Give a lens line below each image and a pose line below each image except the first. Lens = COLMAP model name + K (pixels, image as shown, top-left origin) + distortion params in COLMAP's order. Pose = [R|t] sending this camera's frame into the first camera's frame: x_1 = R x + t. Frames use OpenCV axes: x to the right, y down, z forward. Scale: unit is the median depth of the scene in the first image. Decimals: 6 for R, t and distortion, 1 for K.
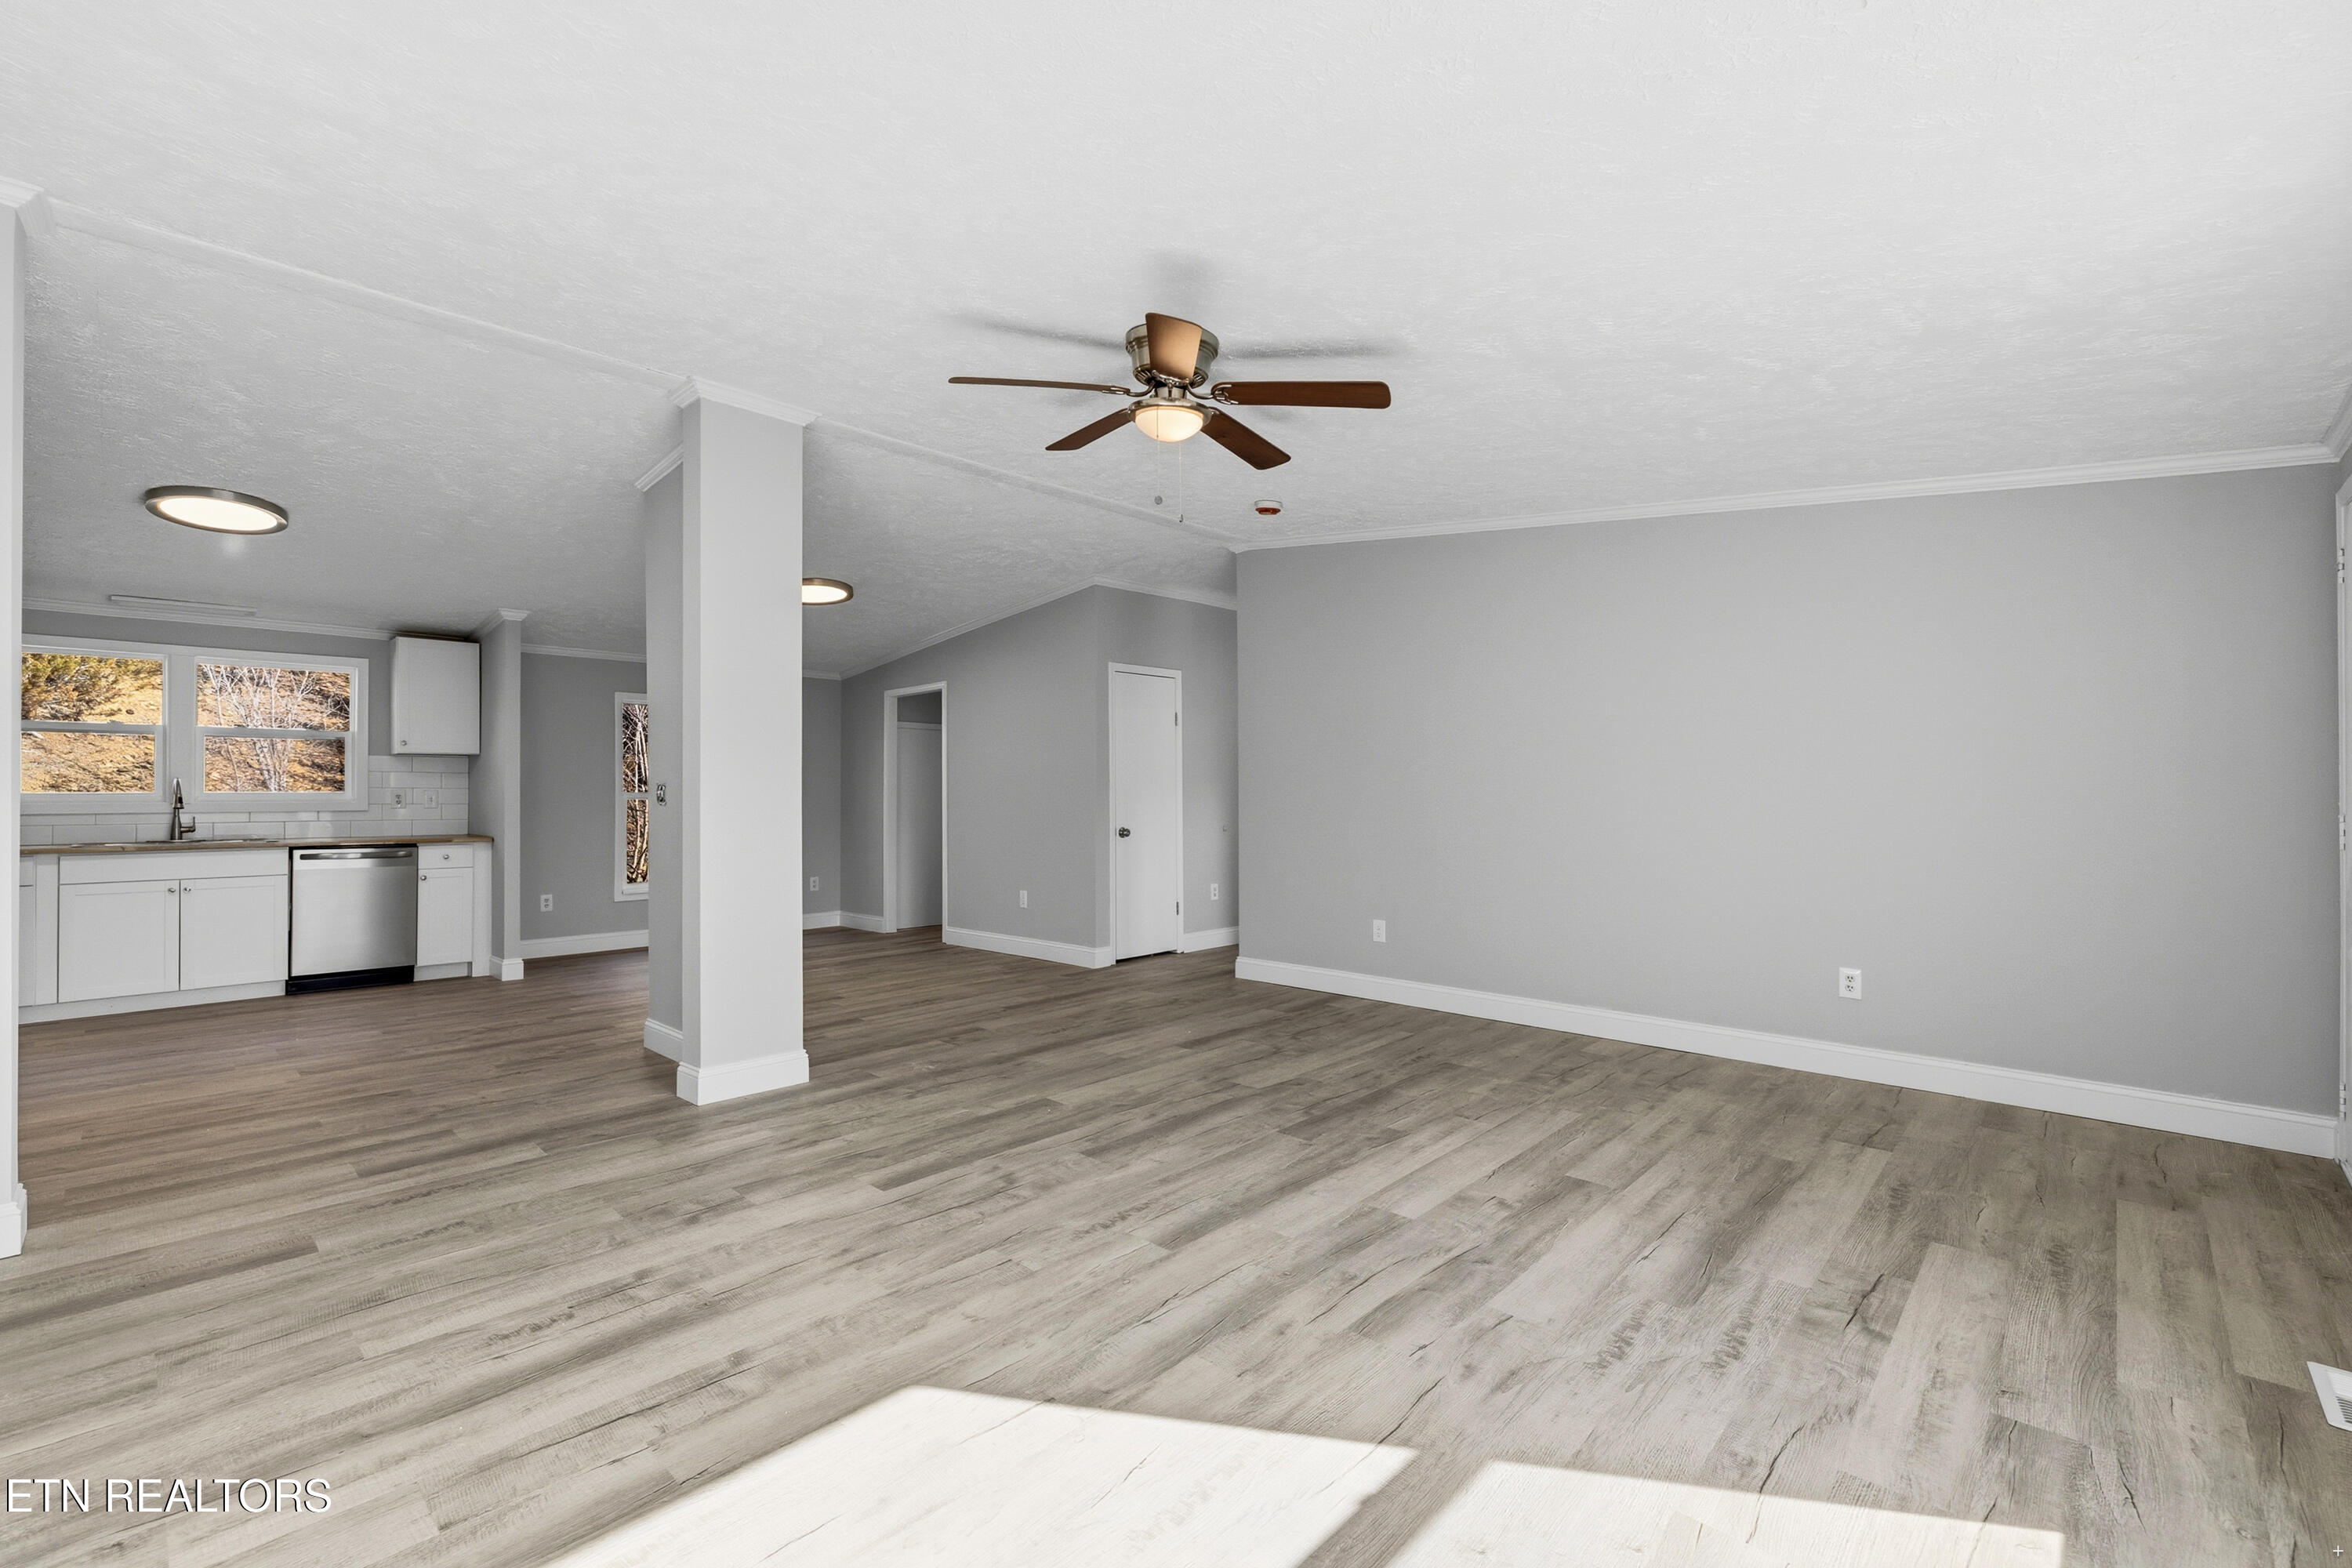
lens RADIAL K [[992.5, 0, 1174.6], [0, 992.5, 789.6], [0, 0, 1]] dist [-0.003329, -0.000324]
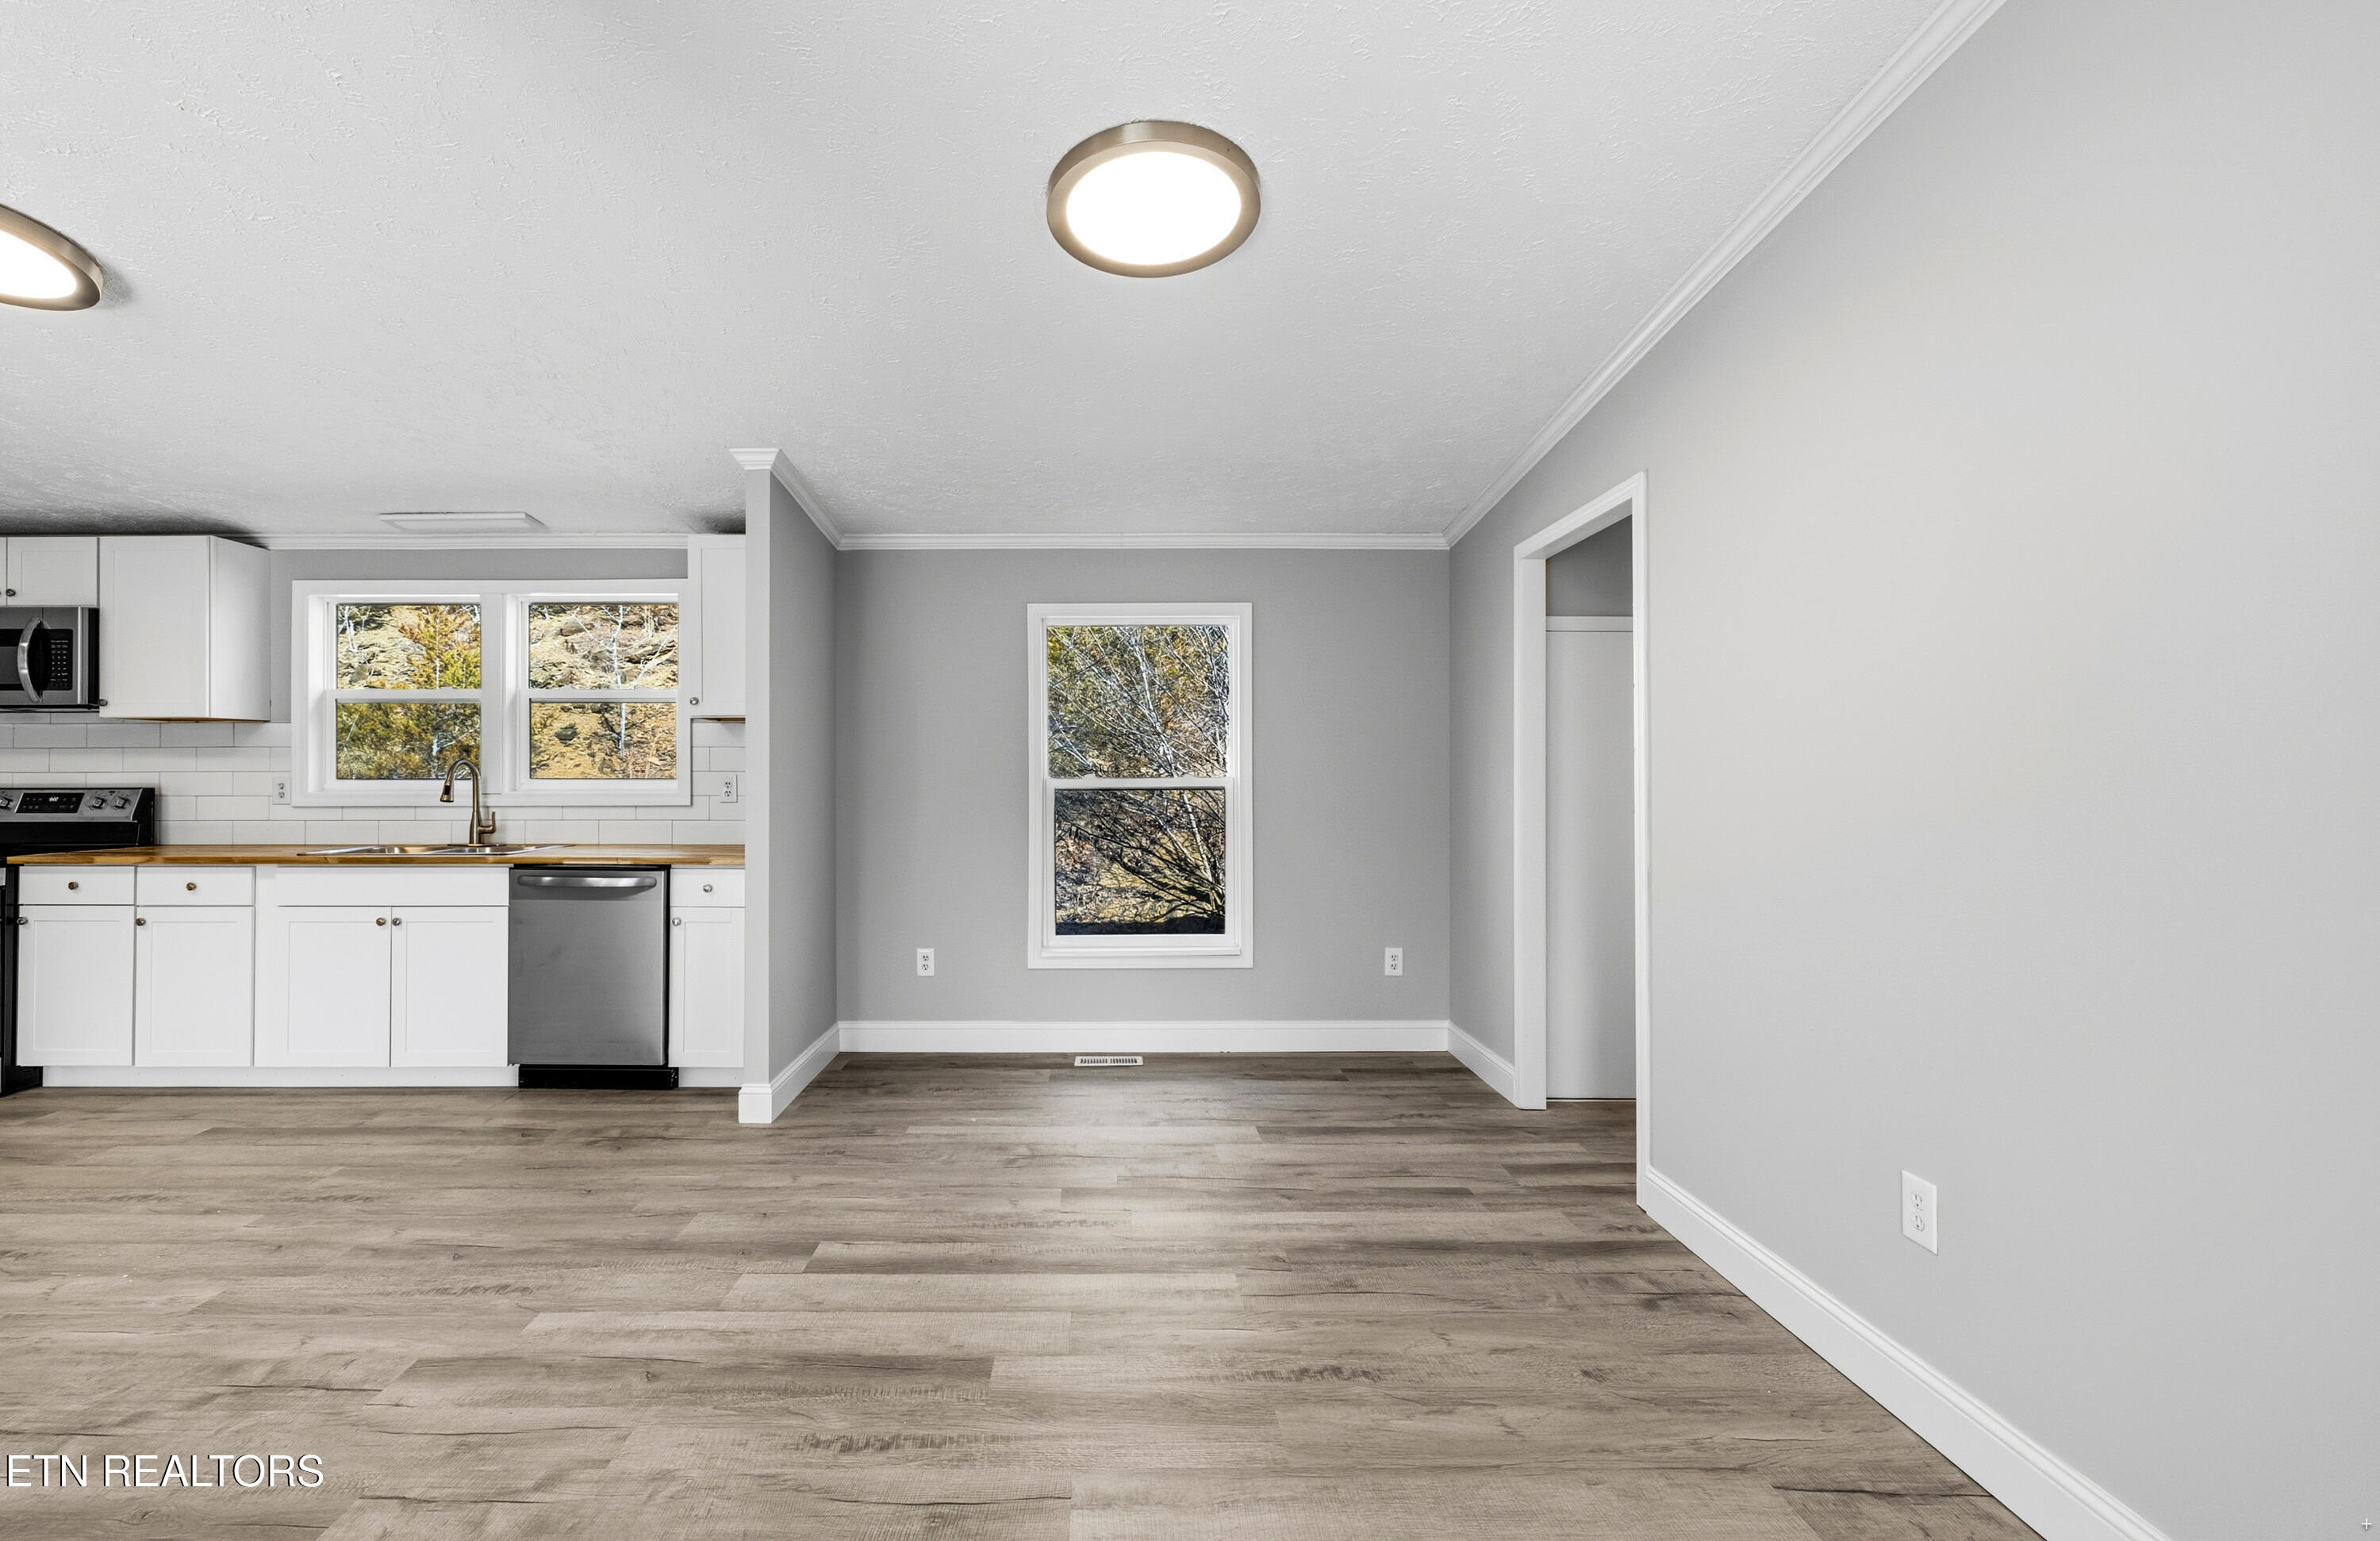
lens RADIAL K [[1034.8, 0, 1119.5], [0, 1034.8, 749.2], [0, 0, 1]] dist [-0.019476, -0.000090]
pose [[0.692095, -0.011461, -0.721715, -0.280633], [0.001939, 0.999900, -0.014019, -0.015386], [0.721804, 0.008303, 0.692048, 1.800191]]
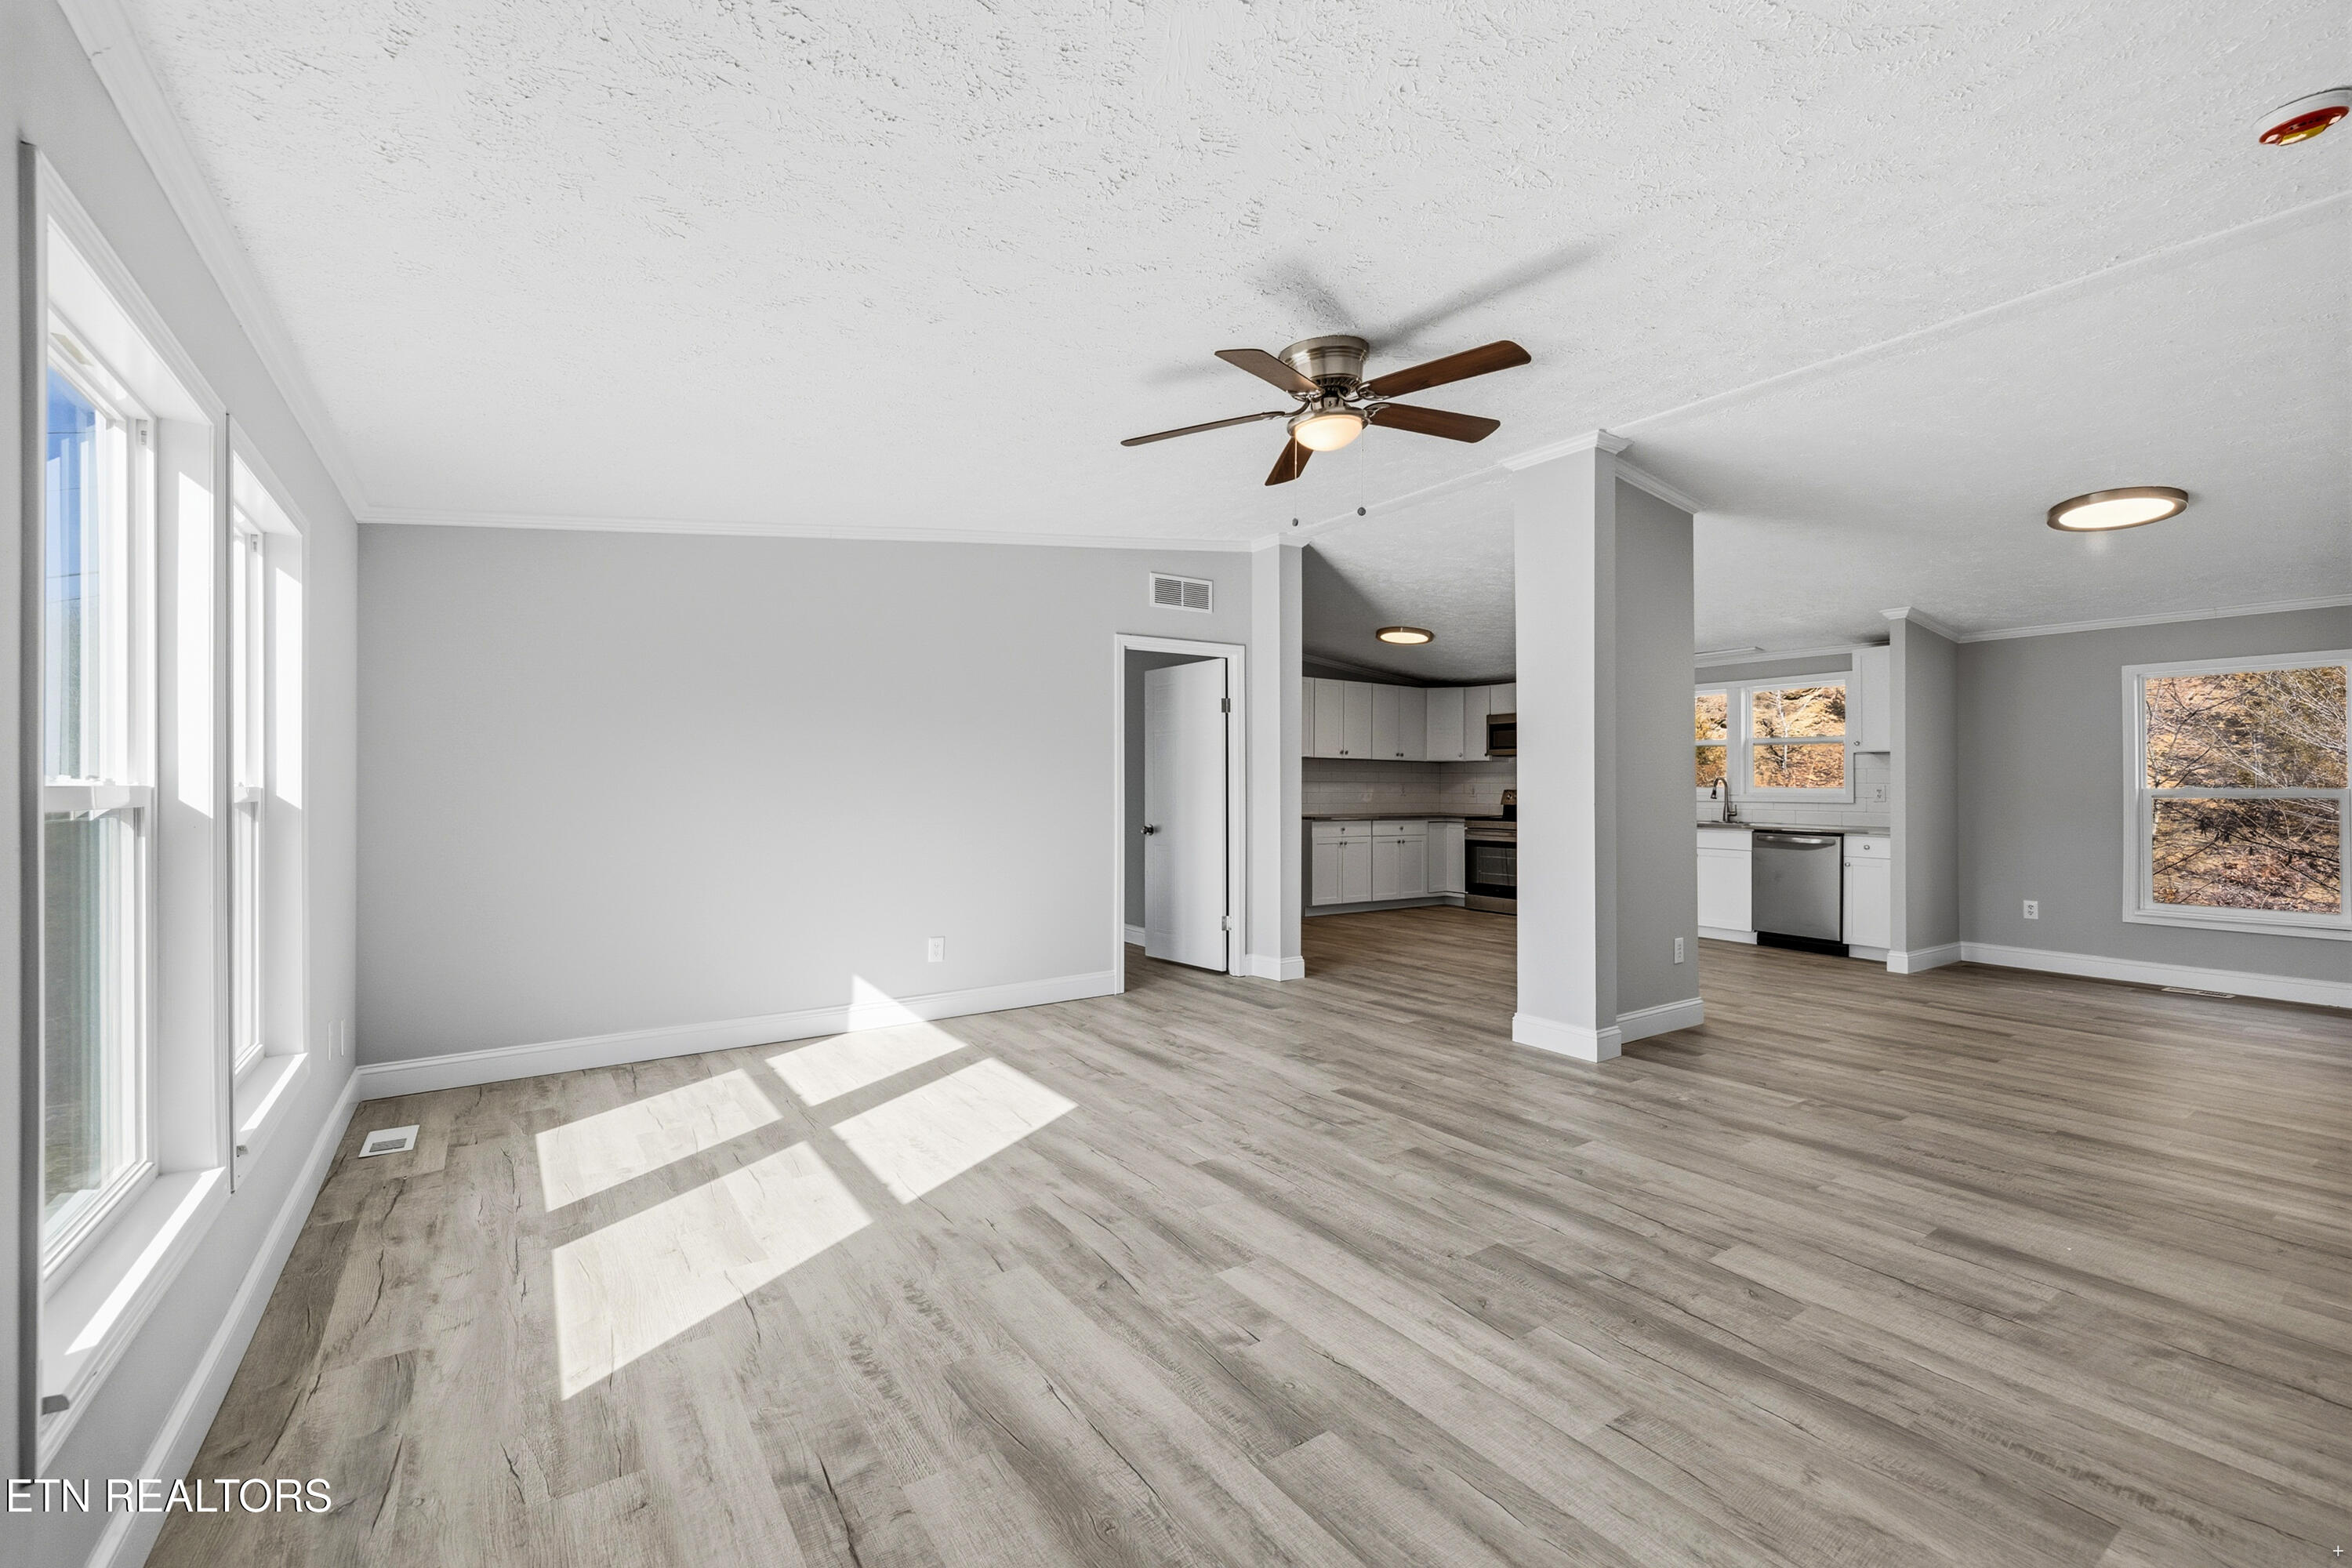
lens RADIAL K [[992.5, 0, 1174.6], [0, 992.5, 789.6], [0, 0, 1]] dist [-0.003329, -0.000324]
pose [[-0.212637, 0.005815, -0.977114, 1.142616], [0.002684, 0.999982, 0.005367, -0.004486], [0.977128, -0.001481, -0.212648, 1.185978]]
